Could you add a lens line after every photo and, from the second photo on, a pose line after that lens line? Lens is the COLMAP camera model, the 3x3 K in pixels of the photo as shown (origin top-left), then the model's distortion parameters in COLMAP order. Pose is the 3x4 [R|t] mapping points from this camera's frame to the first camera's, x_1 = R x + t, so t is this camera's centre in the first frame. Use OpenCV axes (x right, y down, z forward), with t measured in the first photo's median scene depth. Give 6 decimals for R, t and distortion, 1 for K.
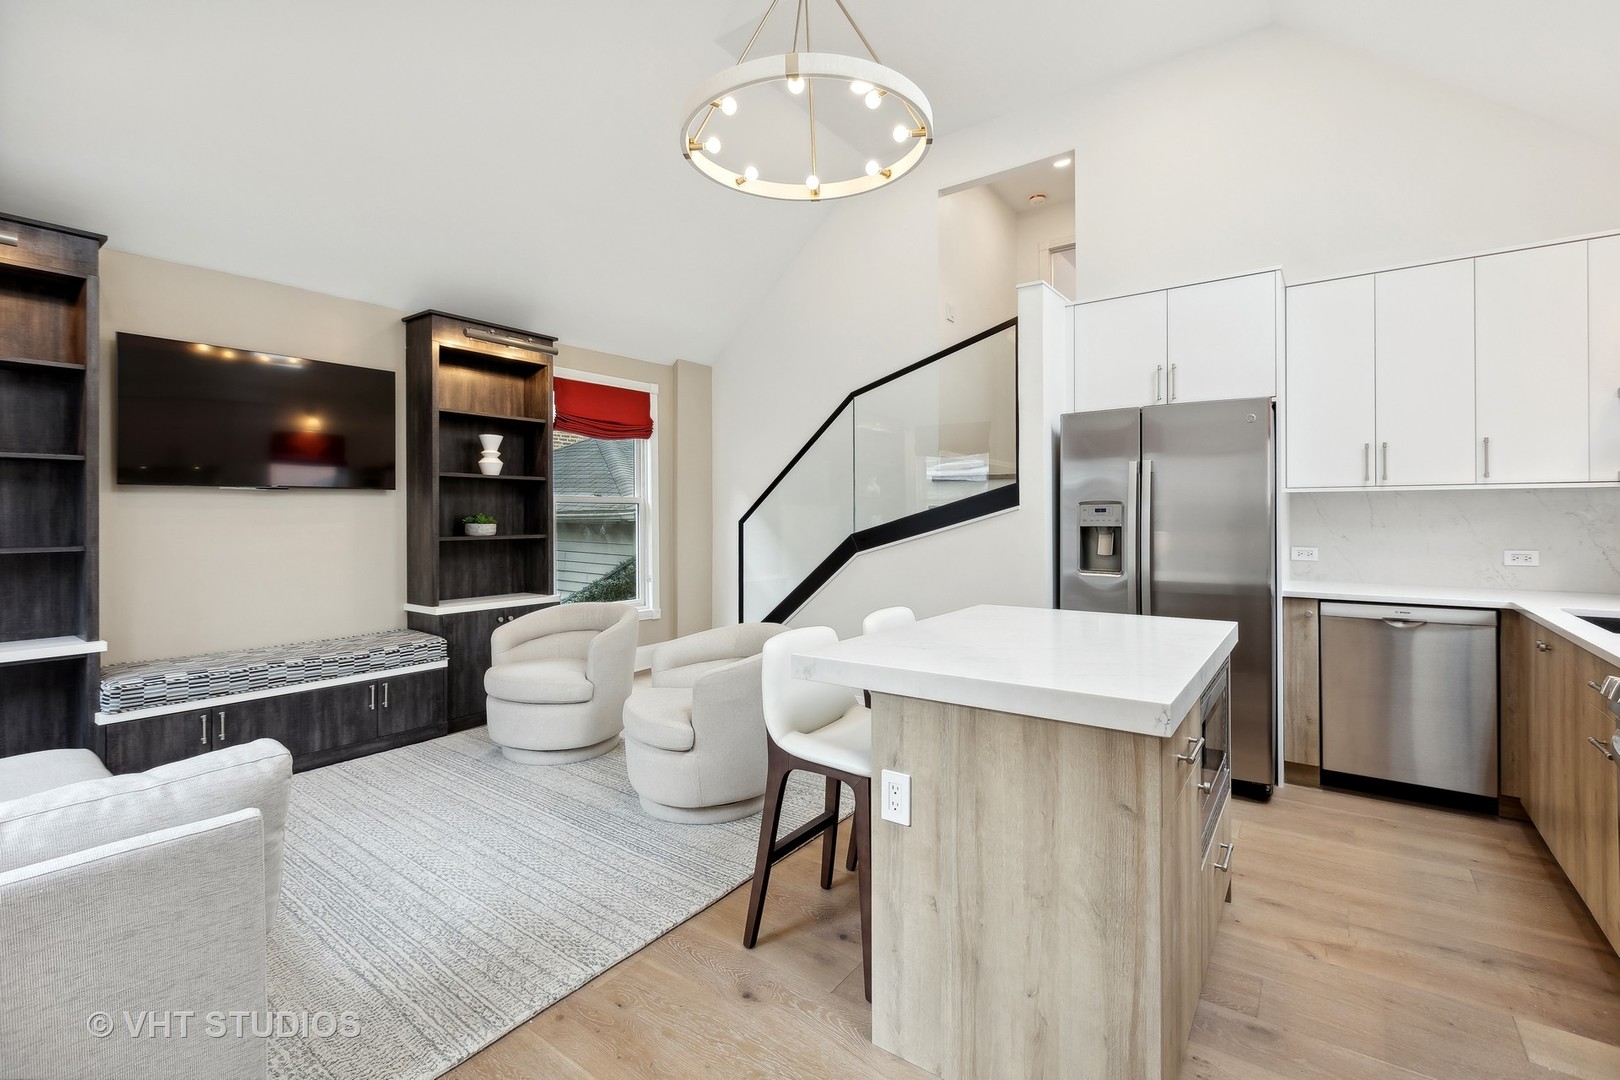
lens RADIAL K [[725.6, 0, 795.0], [0, 725.6, 510.6], [0, 0, 1]] dist [0.001527, -0.001516]
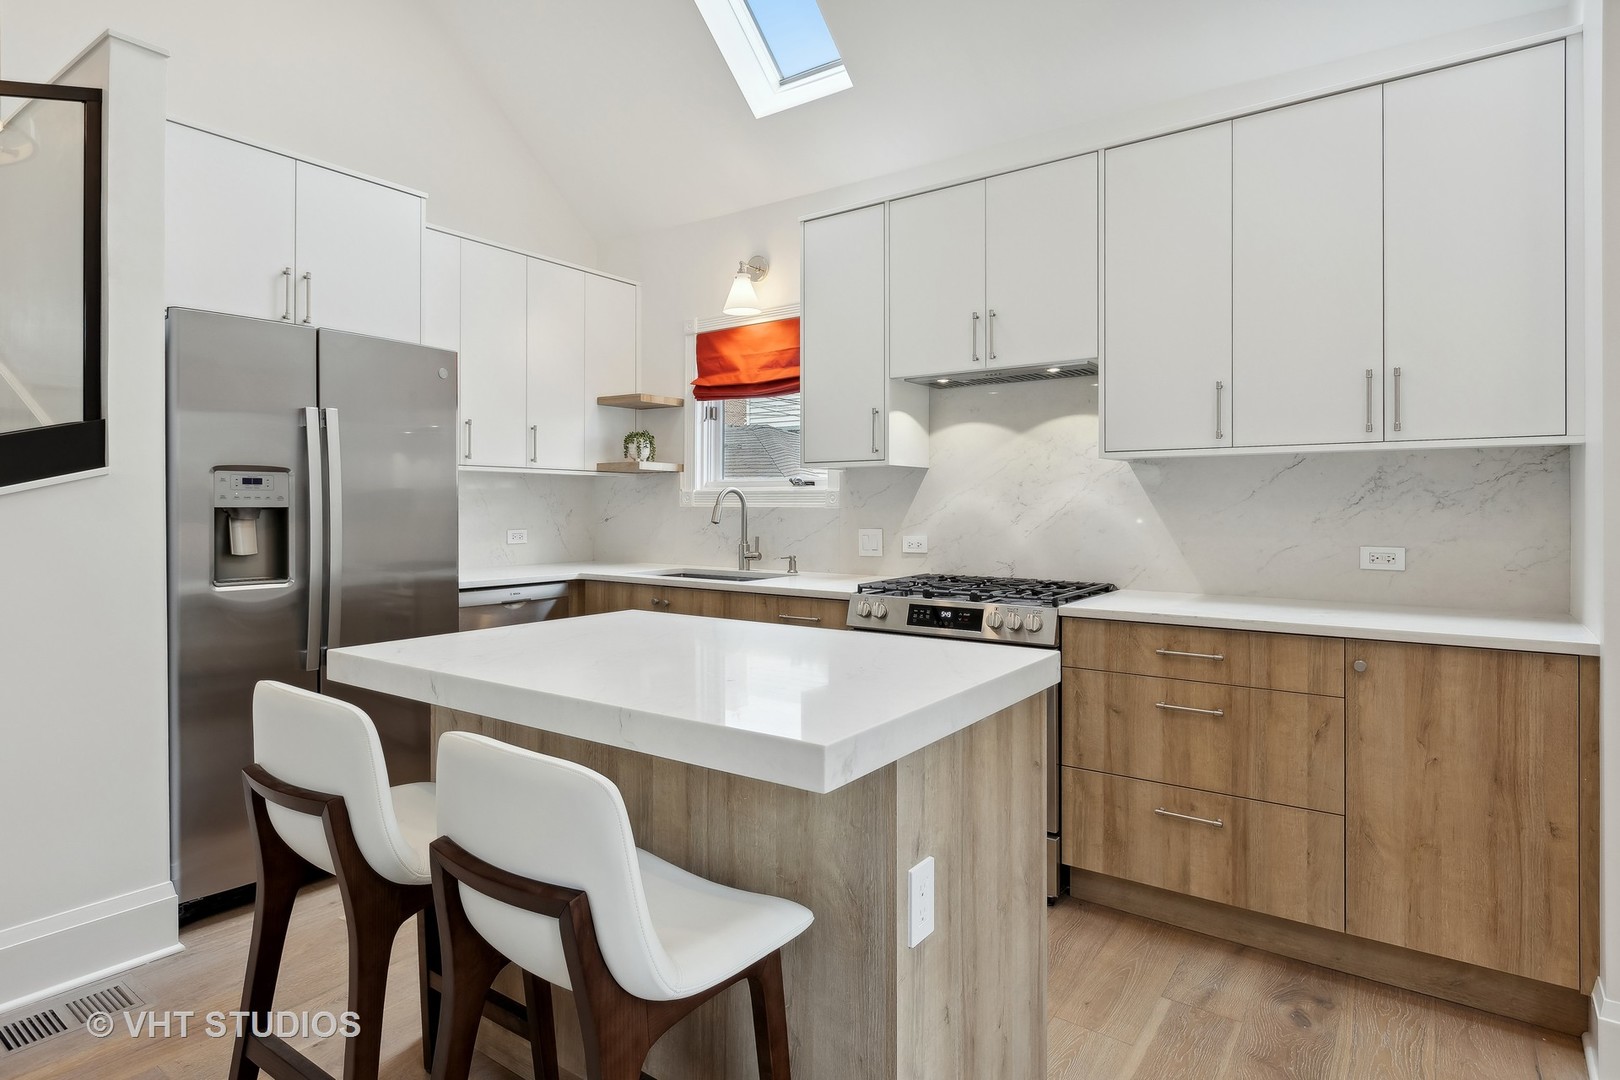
lens RADIAL K [[878.2, 0, 795.6], [0, 878.2, 512.4], [0, 0, 1]] dist [-0.003070, -0.002295]
pose [[-0.012060, -0.001819, 0.999926, -0.338493], [-0.006851, 0.999975, 0.001736, 0.022665], [-0.999904, -0.006829, -0.012073, 0.586375]]
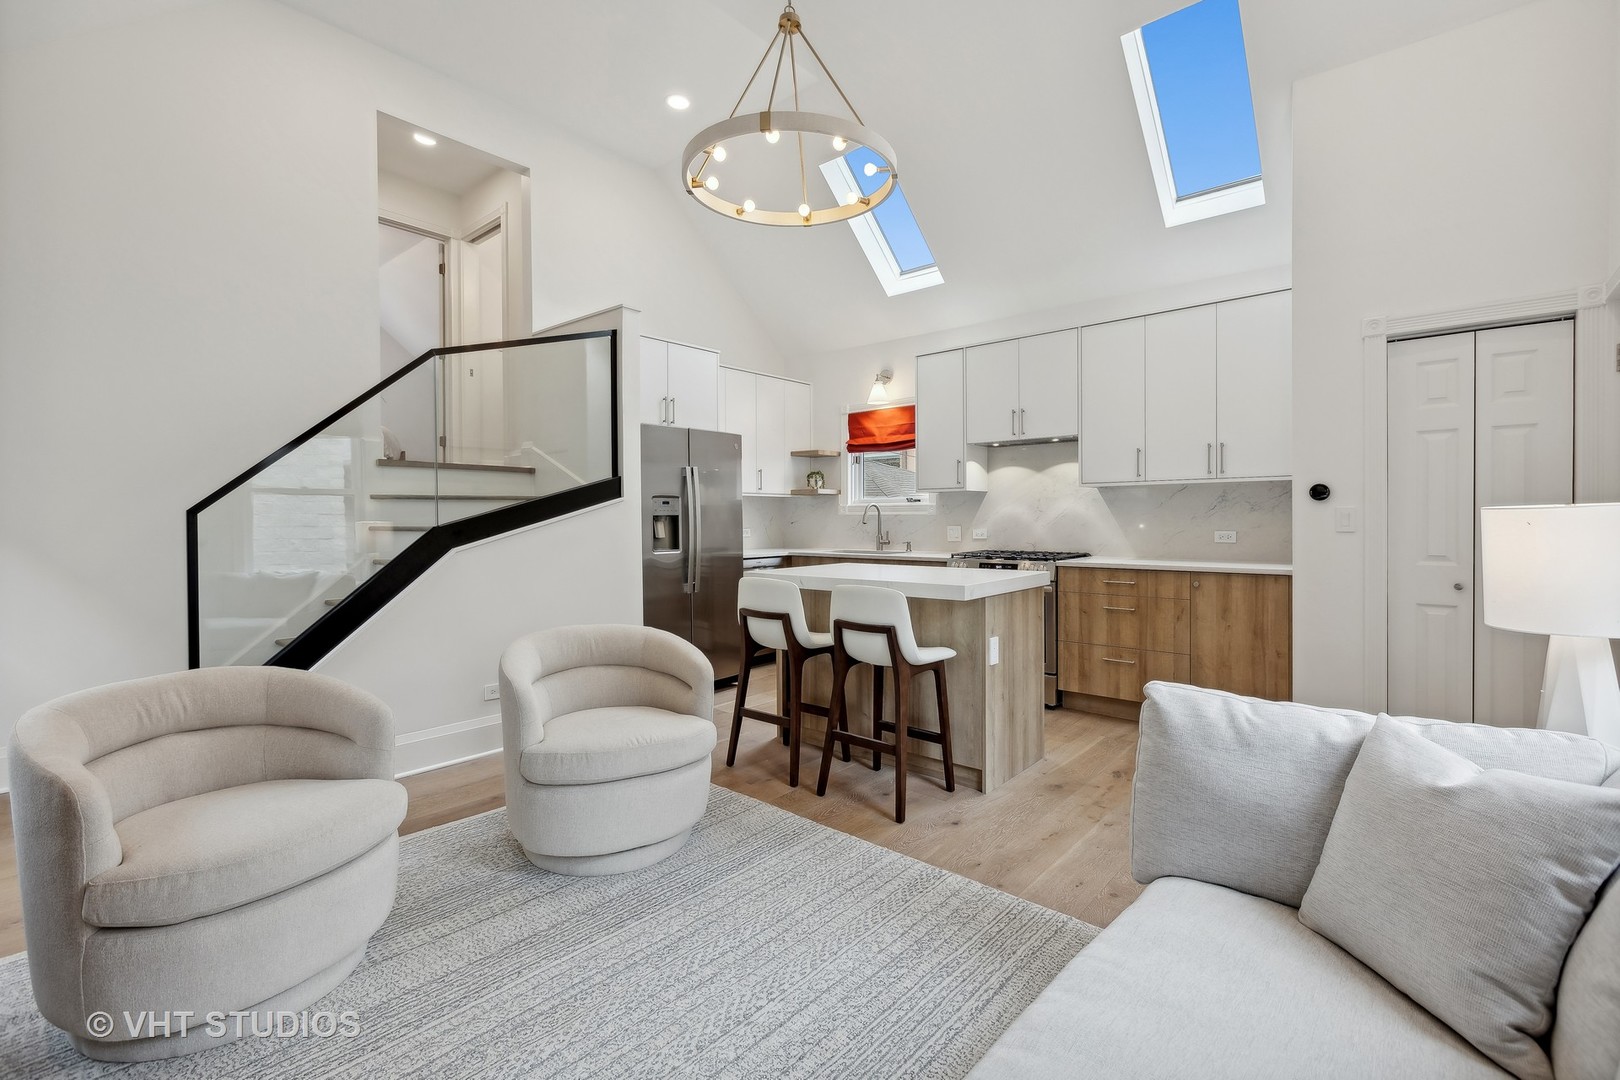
lens RADIAL K [[725.6, 0, 809.7], [0, 725.6, 536.1], [0, 0, 1]] dist [0.001527, -0.001516]
pose [[0.061319, -0.020156, 0.997915, -0.898618], [0.000891, 0.999797, 0.020139, 0.034846], [-0.998118, -0.000346, 0.061325, 0.705903]]
